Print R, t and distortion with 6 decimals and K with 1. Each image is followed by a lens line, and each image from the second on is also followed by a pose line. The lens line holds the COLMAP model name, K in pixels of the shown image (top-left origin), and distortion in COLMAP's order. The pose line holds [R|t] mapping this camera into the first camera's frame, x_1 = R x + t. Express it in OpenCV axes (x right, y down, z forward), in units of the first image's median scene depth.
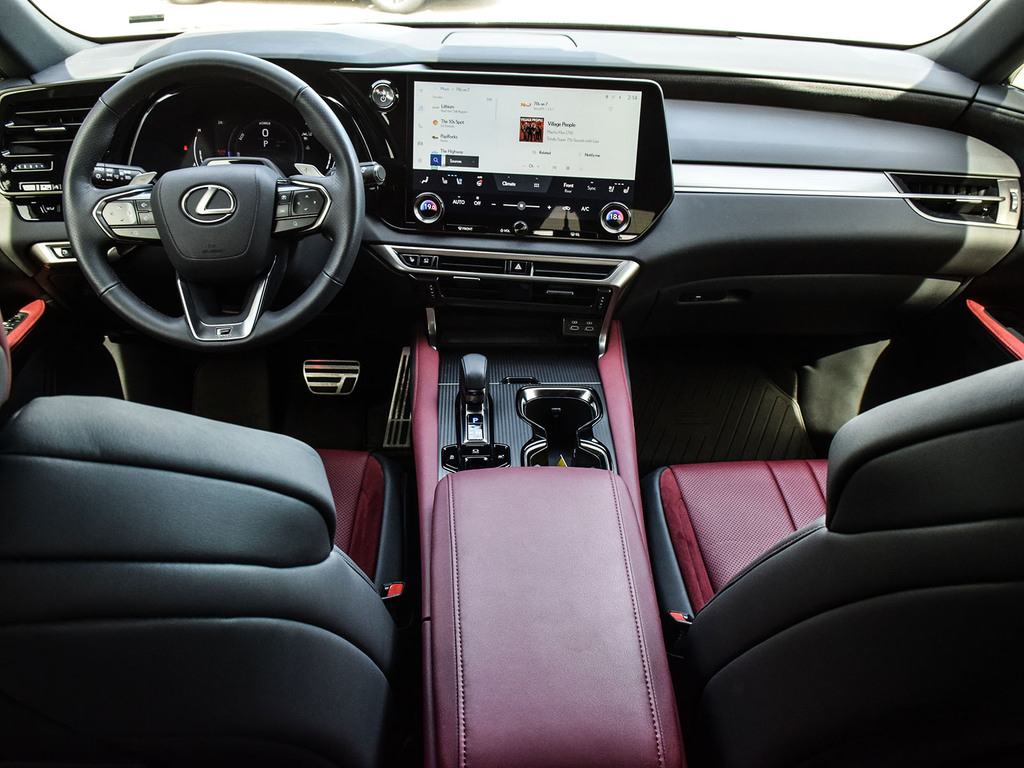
lens RADIAL K [[884.4, 0, 512.0], [0, 884.4, 384.0], [0, 0, 1]] dist [-0.010676, -0.004622]
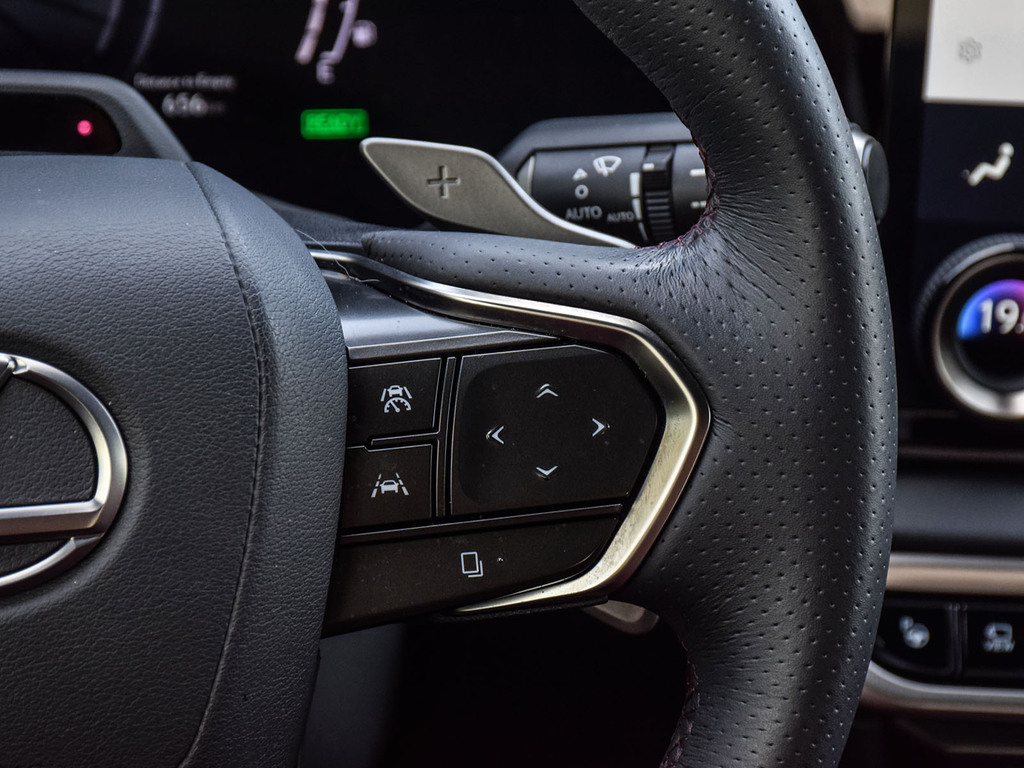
lens RADIAL K [[3897.4, 0, 512.0], [0, 3897.4, 384.0], [0, 0, 1]] dist [0.035694, -0.257905]
pose [[0.990502, -0.022133, 0.135706, -0.292460], [0.026505, 0.999183, -0.030499, -0.169920], [-0.134920, 0.033806, 0.990280, 0.281178]]
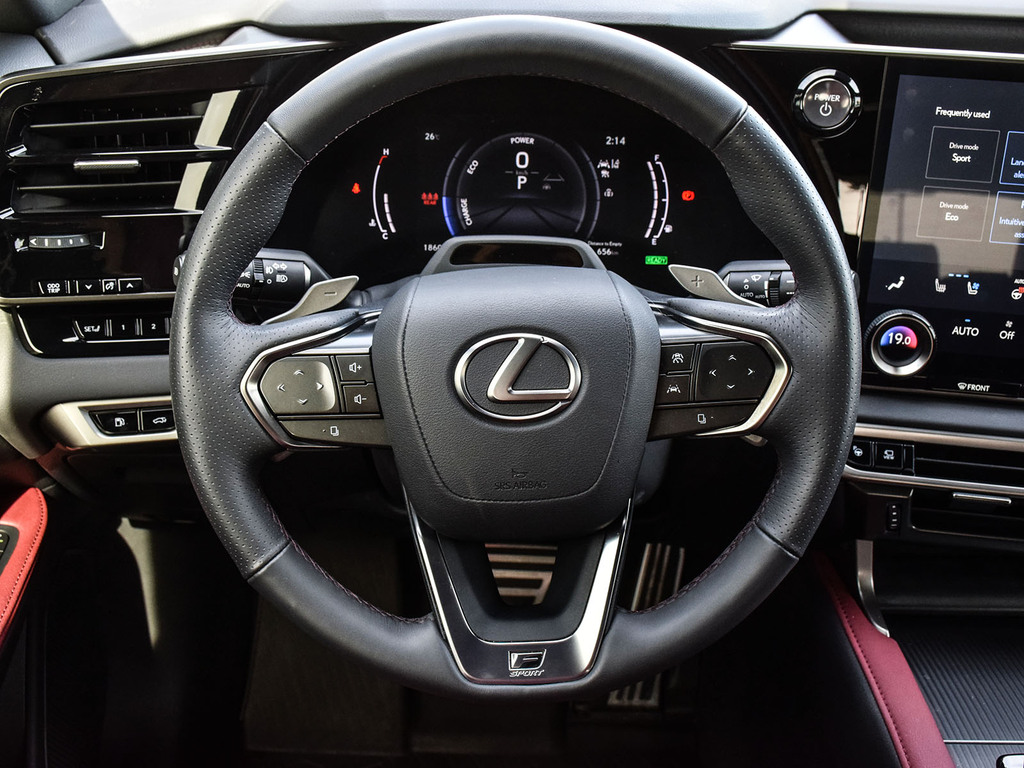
lens RADIAL K [[1280.4, 0, 512.0], [0, 1280.4, 384.0], [0, 0, 1]] dist [0.020311, 0.026618]
pose [[0.999641, 0.025270, -0.008934, -0.294644], [-0.025308, 0.999671, -0.004144, -0.171207], [0.008827, 0.004369, 0.999952, 0.327522]]
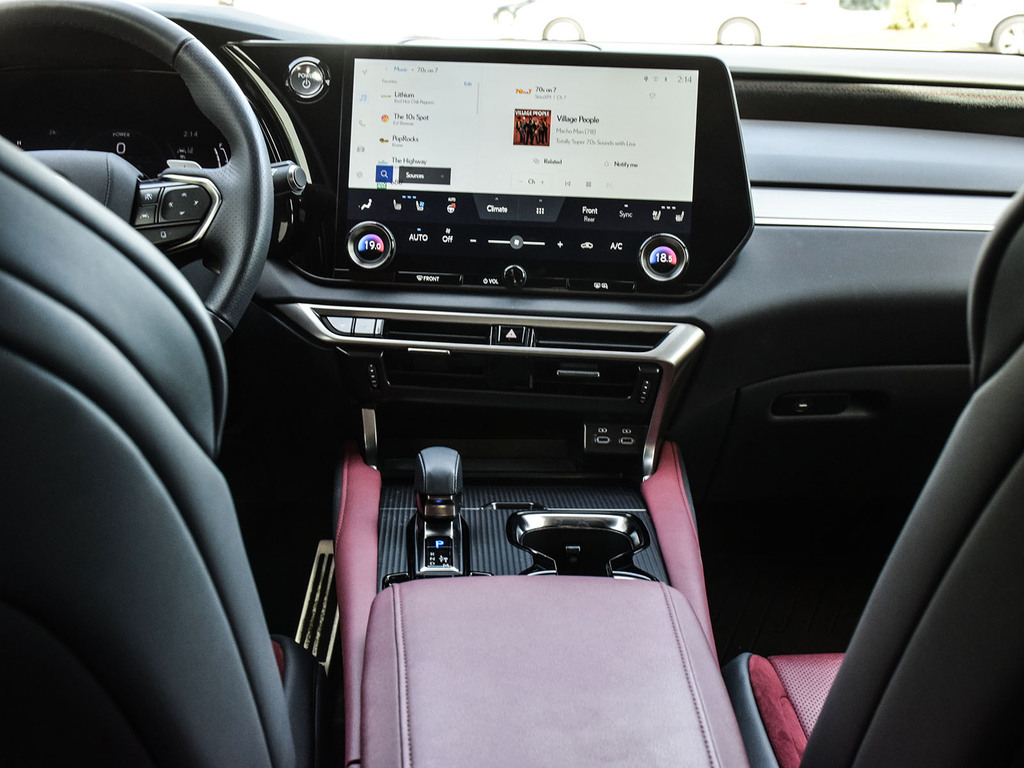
lens RADIAL K [[1539.4, 0, 512.0], [0, 1539.4, 384.0], [0, 0, 1]] dist [-0.004689, -0.007756]
pose [[0.999988, 0.003247, 0.003690, 0.003661], [-0.002134, 0.963066, -0.269256, 0.197495], [-0.004428, 0.269245, 0.963061, -0.043356]]
